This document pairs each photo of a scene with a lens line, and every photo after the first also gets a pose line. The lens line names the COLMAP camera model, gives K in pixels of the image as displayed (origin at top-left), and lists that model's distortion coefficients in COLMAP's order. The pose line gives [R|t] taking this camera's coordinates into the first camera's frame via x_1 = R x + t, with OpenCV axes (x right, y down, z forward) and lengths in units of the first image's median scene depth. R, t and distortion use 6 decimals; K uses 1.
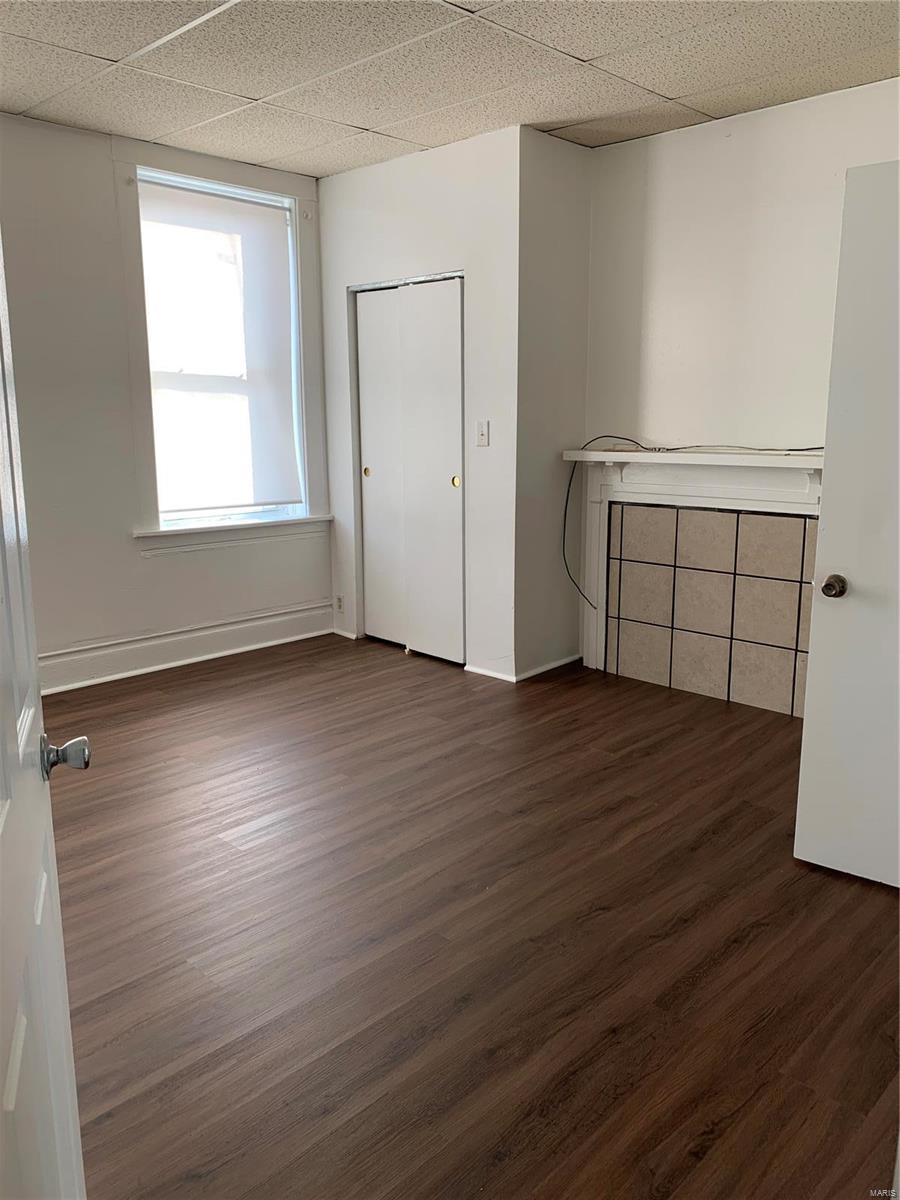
lens RADIAL K [[927.9, 0, 452.4], [0, 927.9, 602.5], [0, 0, 1]] dist [0.069806, -0.104342]
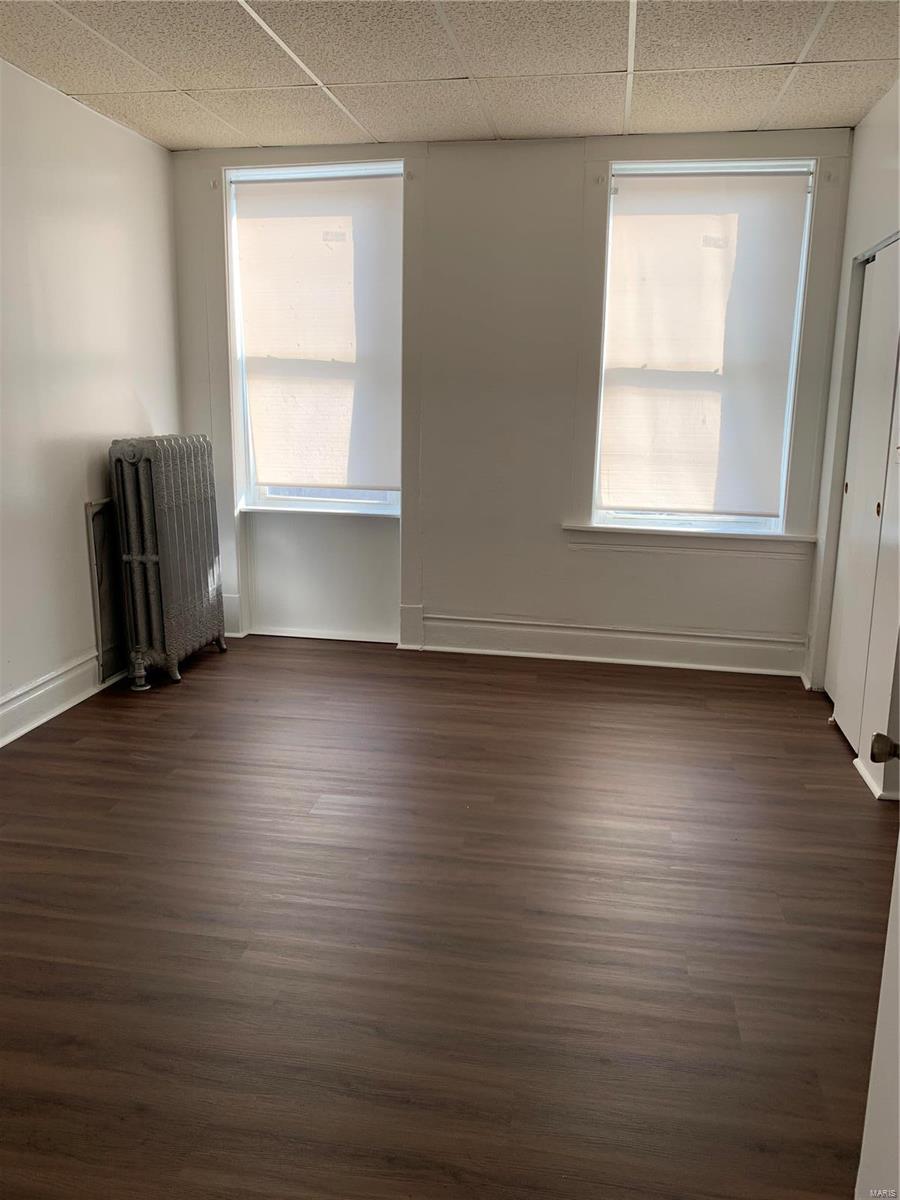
lens RADIAL K [[927.9, 0, 451.2], [0, 927.9, 605.0], [0, 0, 1]] dist [0.069806, -0.104342]
pose [[0.551074, 0.199660, -0.810218, 0.409546], [-0.188118, 0.975684, 0.112486, -0.073123], [0.812975, 0.090428, 0.575234, 0.284312]]
